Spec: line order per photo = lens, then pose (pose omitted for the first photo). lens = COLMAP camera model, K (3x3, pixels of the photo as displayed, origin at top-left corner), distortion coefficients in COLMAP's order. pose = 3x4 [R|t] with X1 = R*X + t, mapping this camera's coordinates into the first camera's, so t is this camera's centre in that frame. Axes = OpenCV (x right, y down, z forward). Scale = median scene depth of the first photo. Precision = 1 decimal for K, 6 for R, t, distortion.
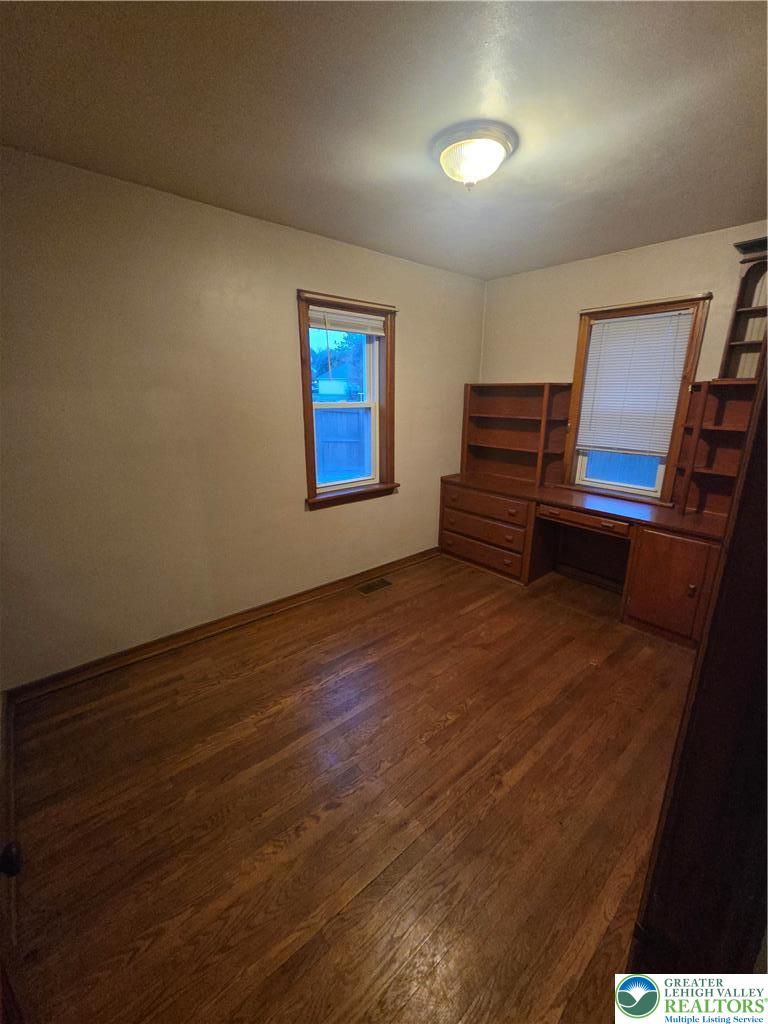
lens RADIAL K [[421.6, 0, 383.8], [0, 421.6, 502.2], [0, 0, 1]] dist [0.000822, -0.000311]
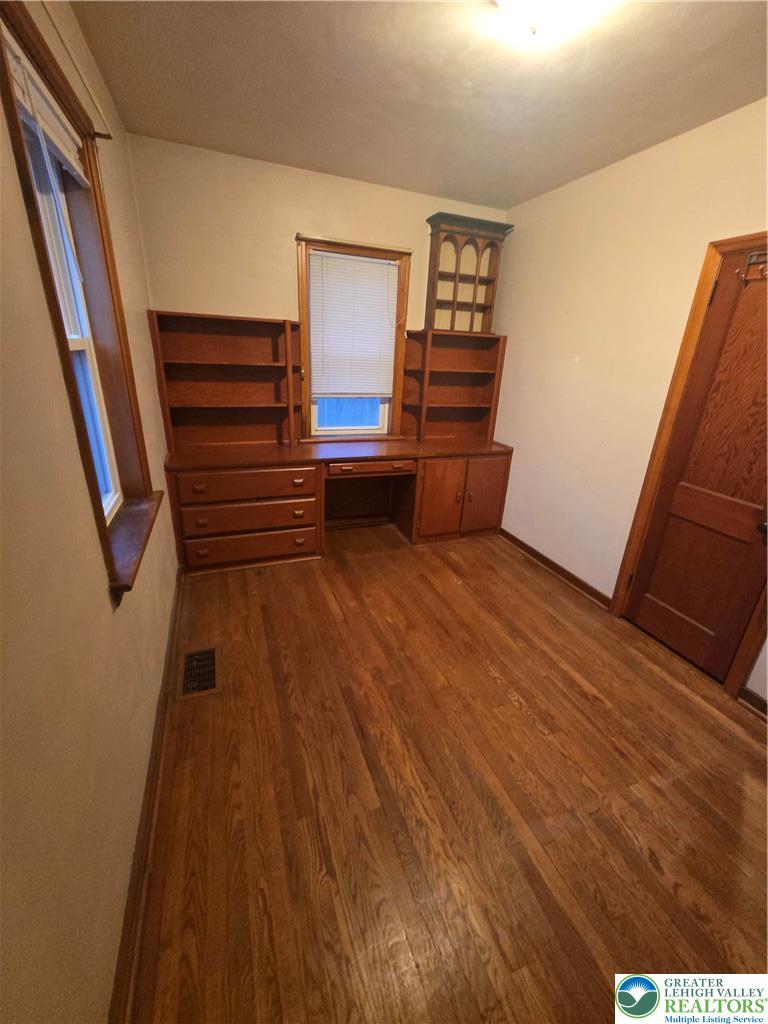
lens RADIAL K [[421.6, 0, 383.8], [0, 421.6, 502.2], [0, 0, 1]] dist [0.000822, -0.000311]
pose [[0.332305, -0.316974, 0.888314, -0.457649], [0.193774, 0.944689, 0.264602, -0.148998], [-0.923052, 0.084204, 0.375346, 0.634021]]
